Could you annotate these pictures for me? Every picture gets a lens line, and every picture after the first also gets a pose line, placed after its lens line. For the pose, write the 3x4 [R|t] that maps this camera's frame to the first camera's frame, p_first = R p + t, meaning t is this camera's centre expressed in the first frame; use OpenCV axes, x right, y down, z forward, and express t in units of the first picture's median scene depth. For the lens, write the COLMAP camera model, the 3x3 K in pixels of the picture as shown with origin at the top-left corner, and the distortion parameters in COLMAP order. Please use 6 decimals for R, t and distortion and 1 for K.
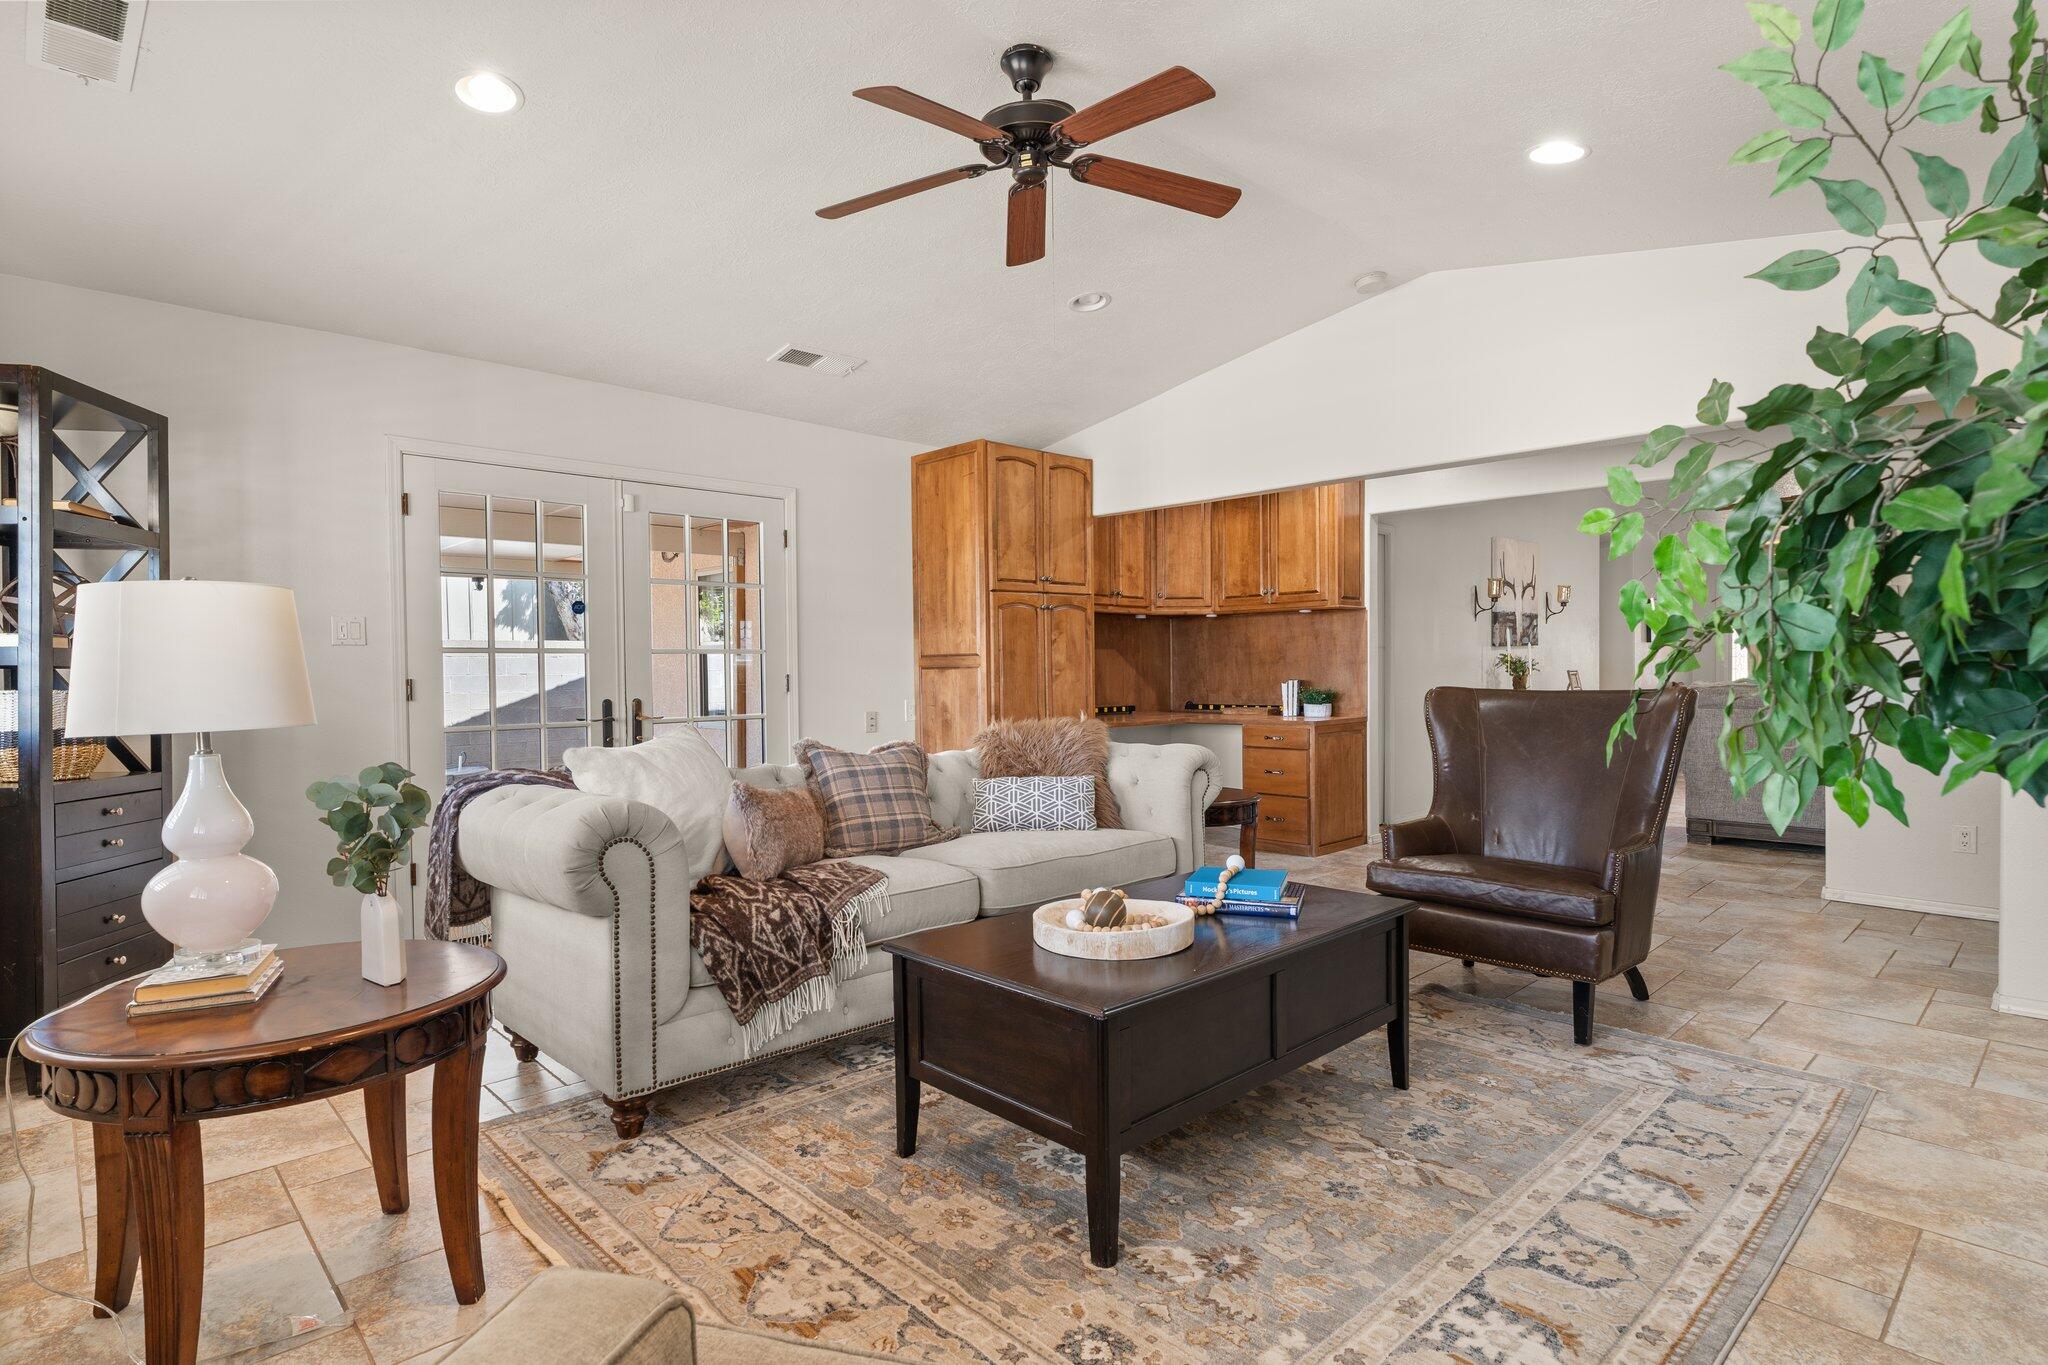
lens RADIAL K [[1047.2, 0, 1028.2], [0, 1047.2, 690.4], [0, 0, 1]] dist [-0.002687, 0.000948]
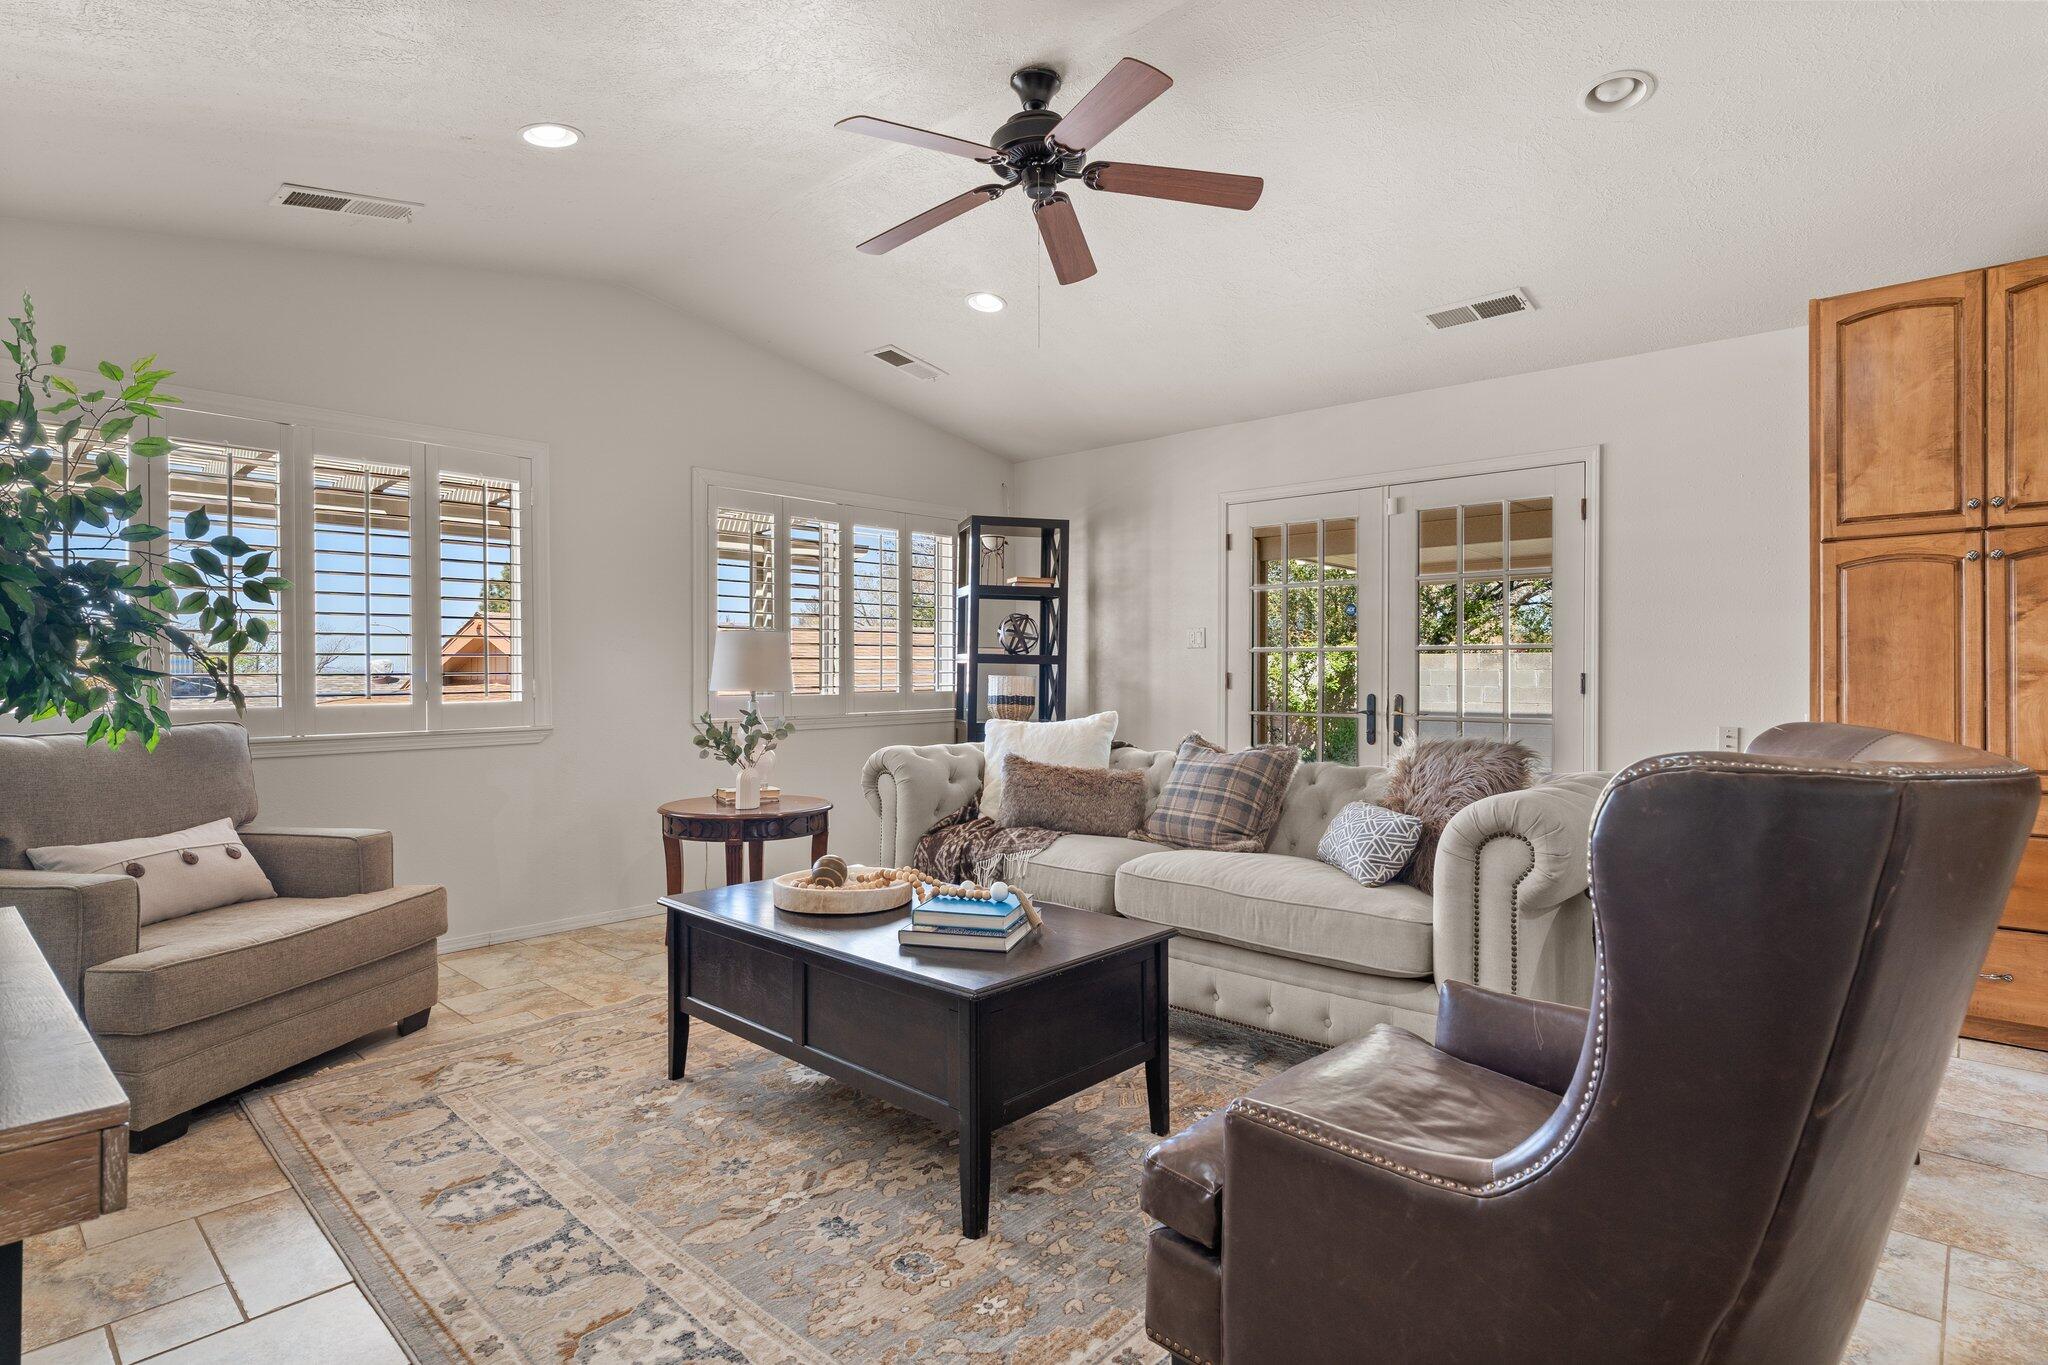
lens RADIAL K [[1047.2, 0, 1026.3], [0, 1047.2, 682.7], [0, 0, 1]] dist [-0.002687, 0.000948]
pose [[0.060876, 0.022831, -0.997884, 0.646822], [-0.020487, 0.999556, 0.021619, -0.018873], [0.997935, 0.019127, 0.061317, 0.580412]]
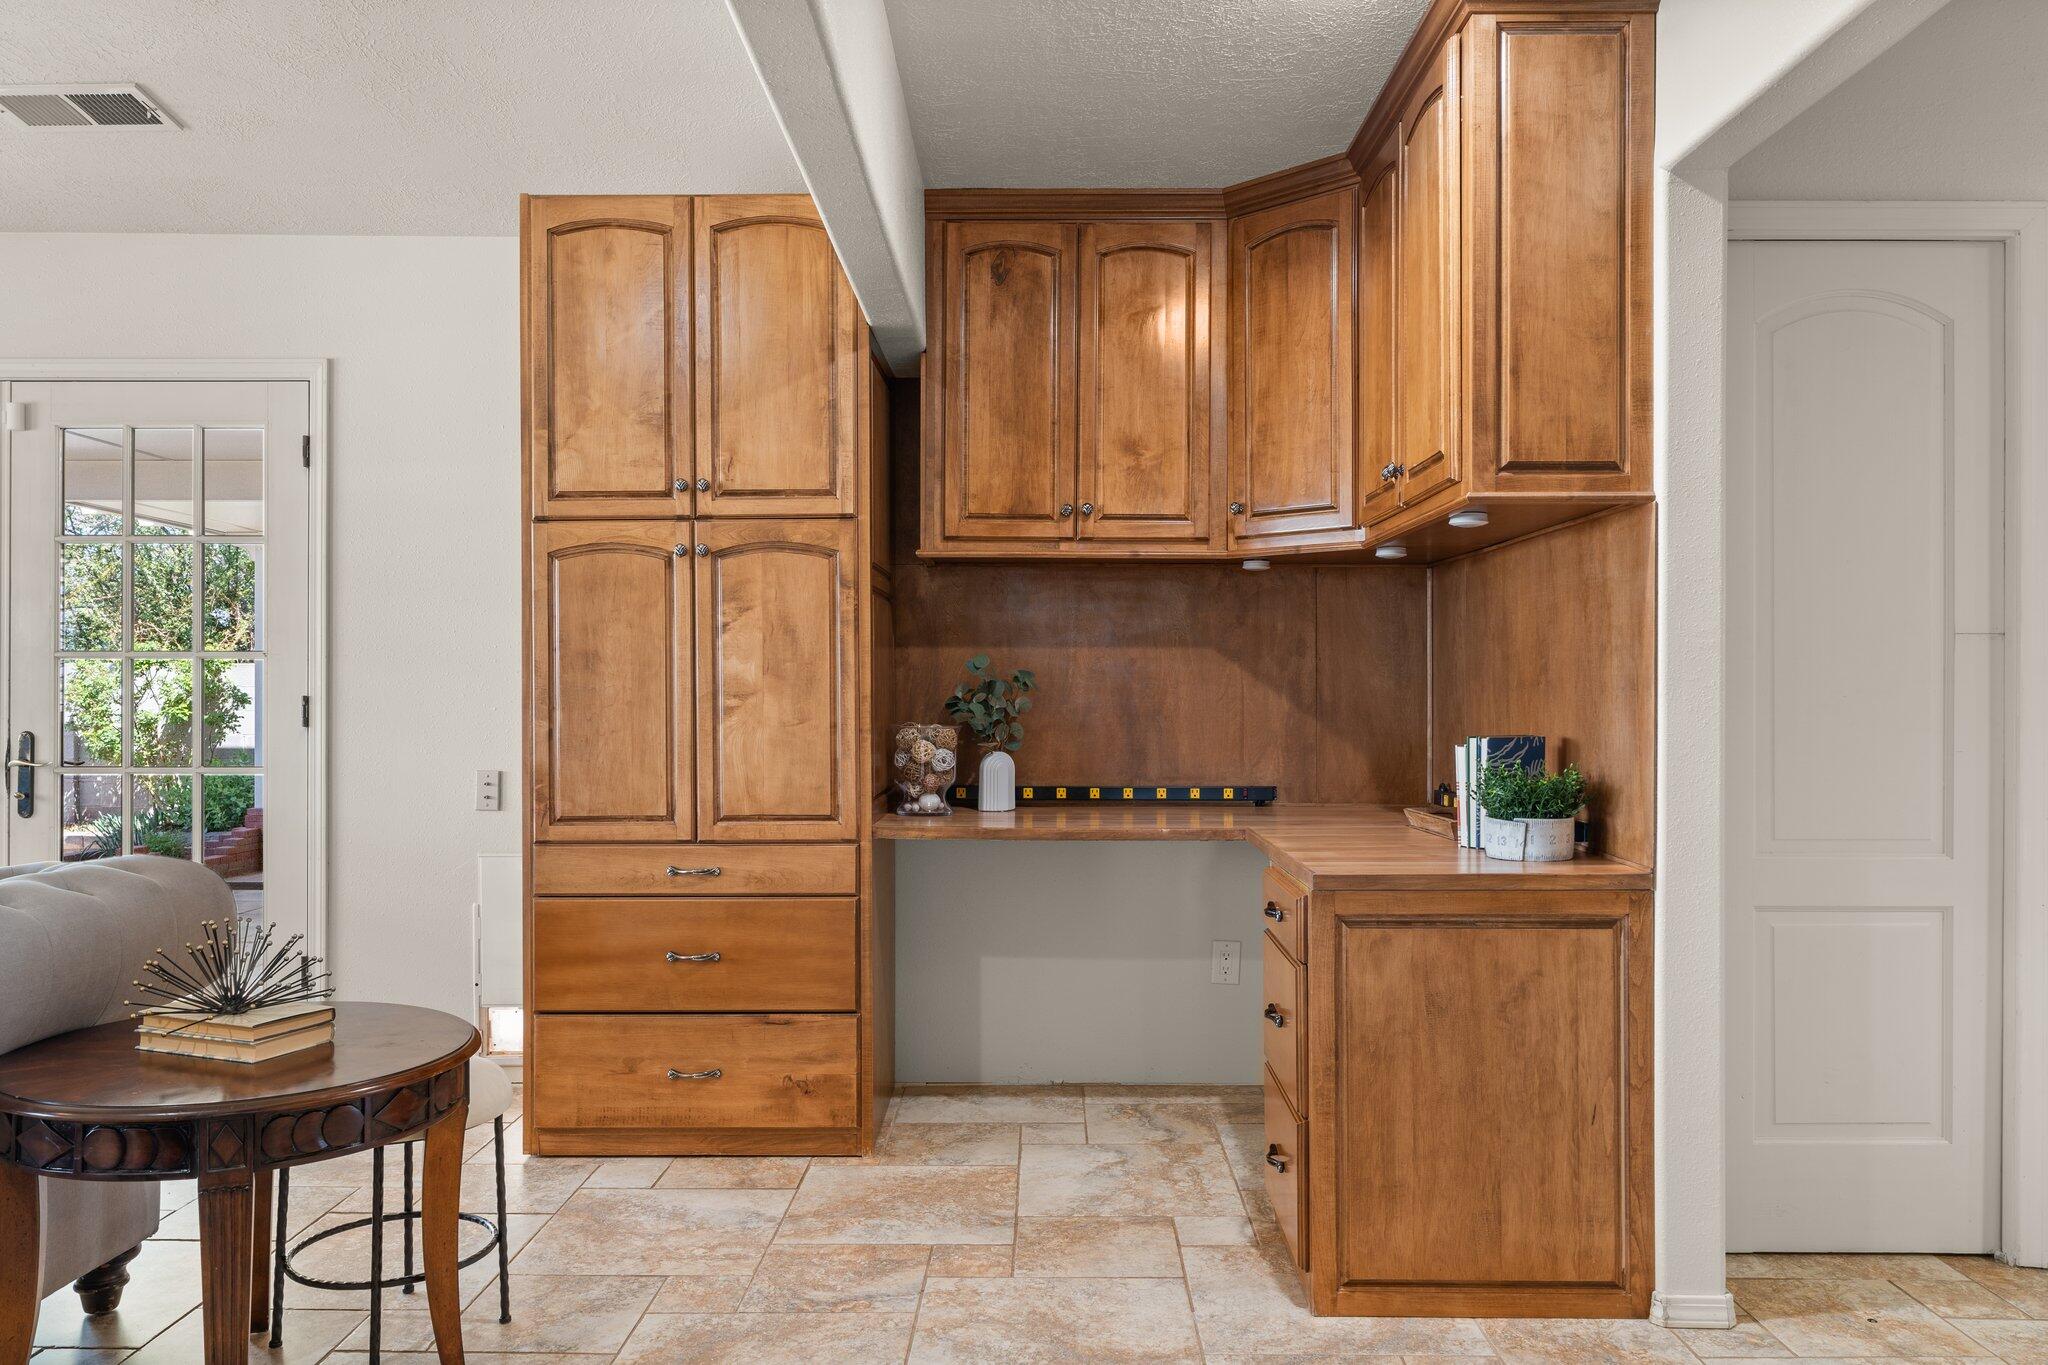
lens RADIAL K [[1476.9, 0, 1038.6], [0, 1476.9, 685.4], [0, 0, 1]] dist [-0.006179, 0.008645]
pose [[0.710547, 0.011128, -0.703562, 0.675798], [-0.024221, 0.999669, -0.008650, -0.026891], [0.703233, 0.023187, 0.710581, 0.816773]]
